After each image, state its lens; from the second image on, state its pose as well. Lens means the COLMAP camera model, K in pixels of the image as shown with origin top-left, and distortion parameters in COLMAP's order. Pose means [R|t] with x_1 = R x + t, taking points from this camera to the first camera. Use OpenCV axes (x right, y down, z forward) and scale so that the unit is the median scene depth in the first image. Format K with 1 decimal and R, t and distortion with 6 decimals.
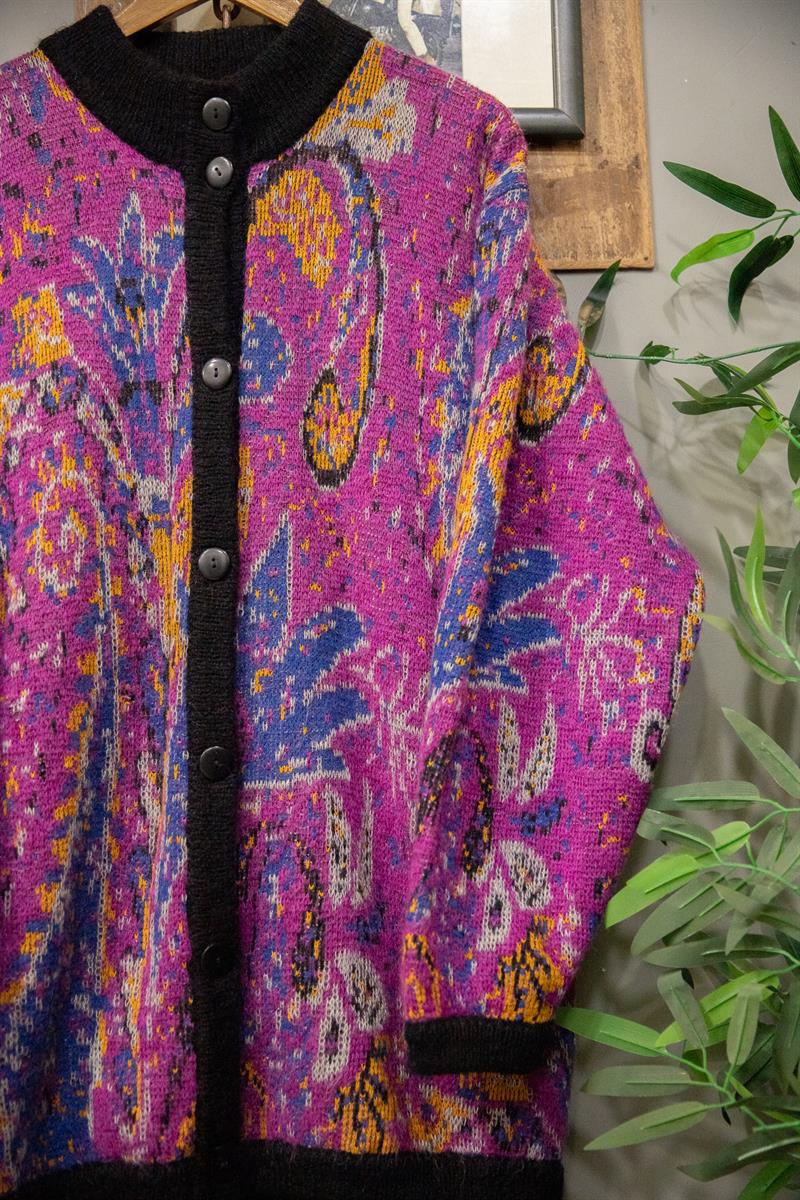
lens RADIAL K [[1352.6, 0, 385.7], [0, 1352.6, 615.6], [0, 0, 1]] dist [-0.018660, 0.000000]
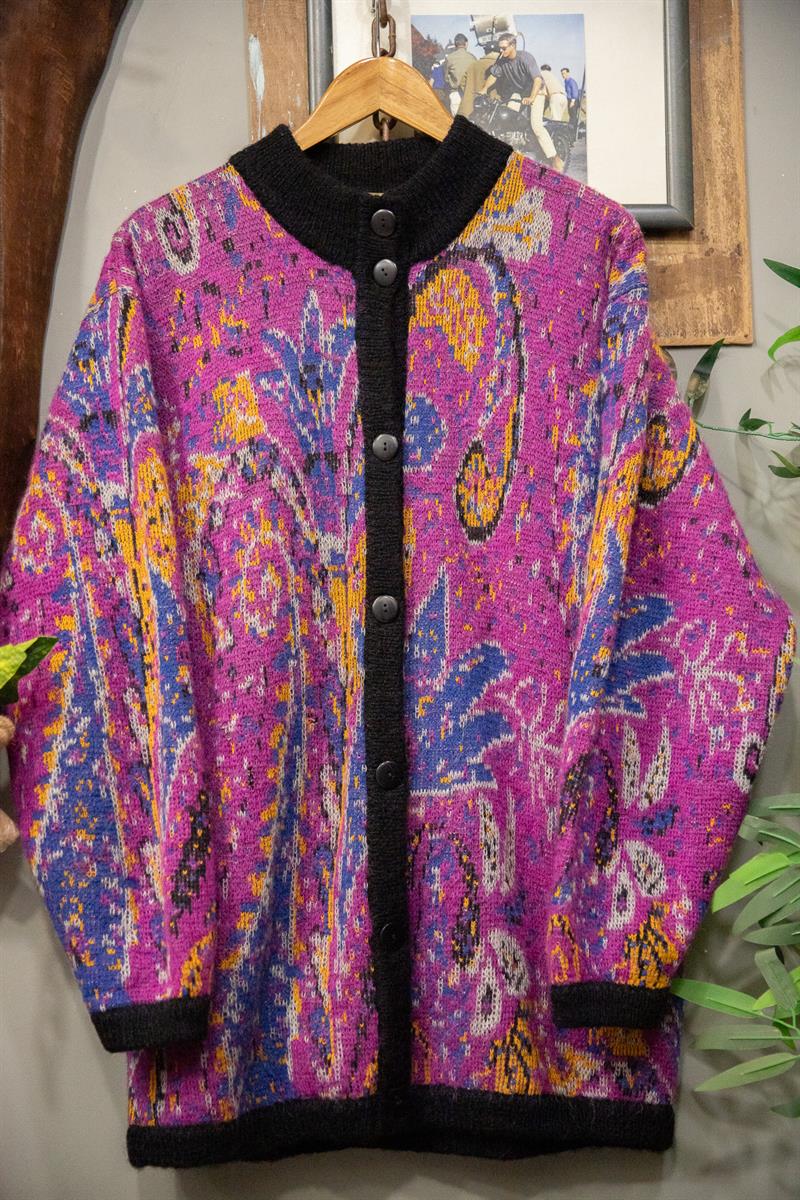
lens RADIAL K [[1557.7, 0, 393.5], [0, 1557.7, 621.1], [0, 0, 1]] dist [0.007524, 0.000000]
pose [[0.999933, 0.004956, -0.010496, -0.105057], [-0.004723, 0.999743, 0.022166, -0.057915], [0.010603, -0.022115, 0.999699, -0.380748]]
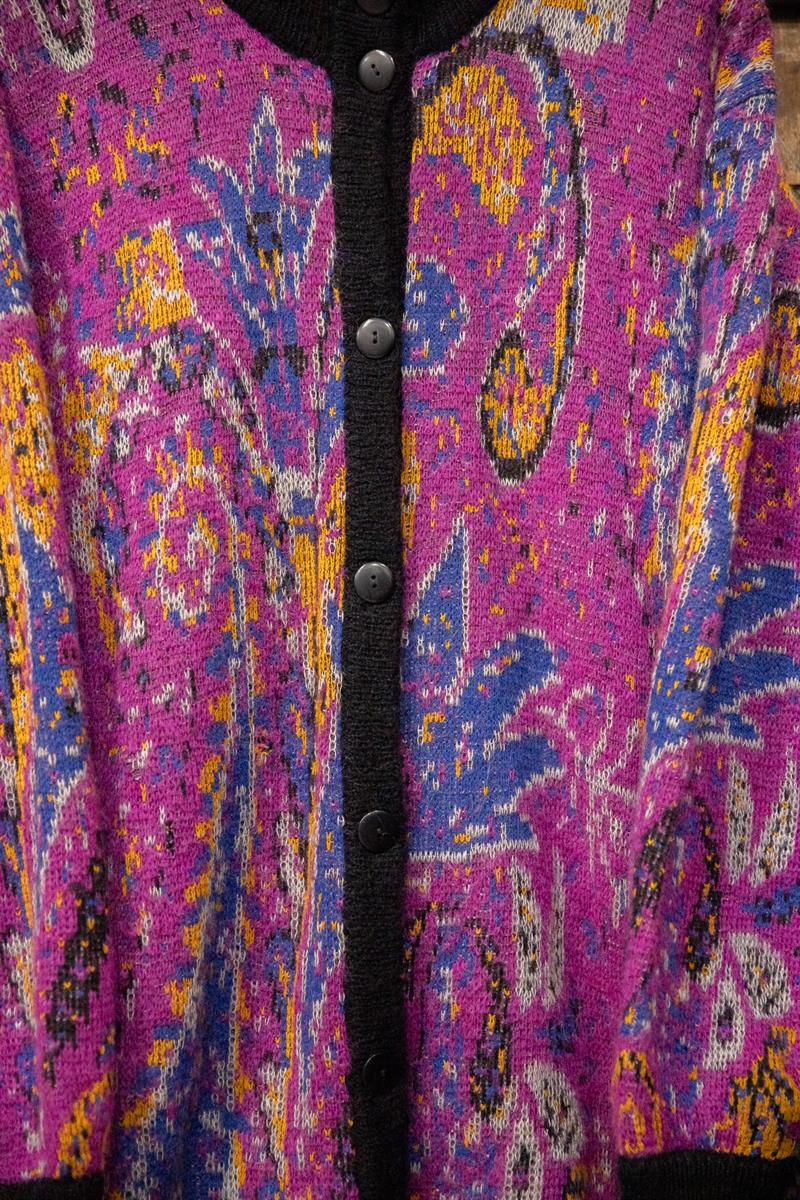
lens RADIAL K [[1916.6, 0, 395.3], [0, 1916.6, 634.9], [0, 0, 1]] dist [0.073968, 0.000000]
pose [[0.999843, 0.011373, -0.013598, -0.098256], [-0.010311, 0.997074, 0.075738, -0.093322], [0.014419, -0.075586, 0.997035, -0.136145]]
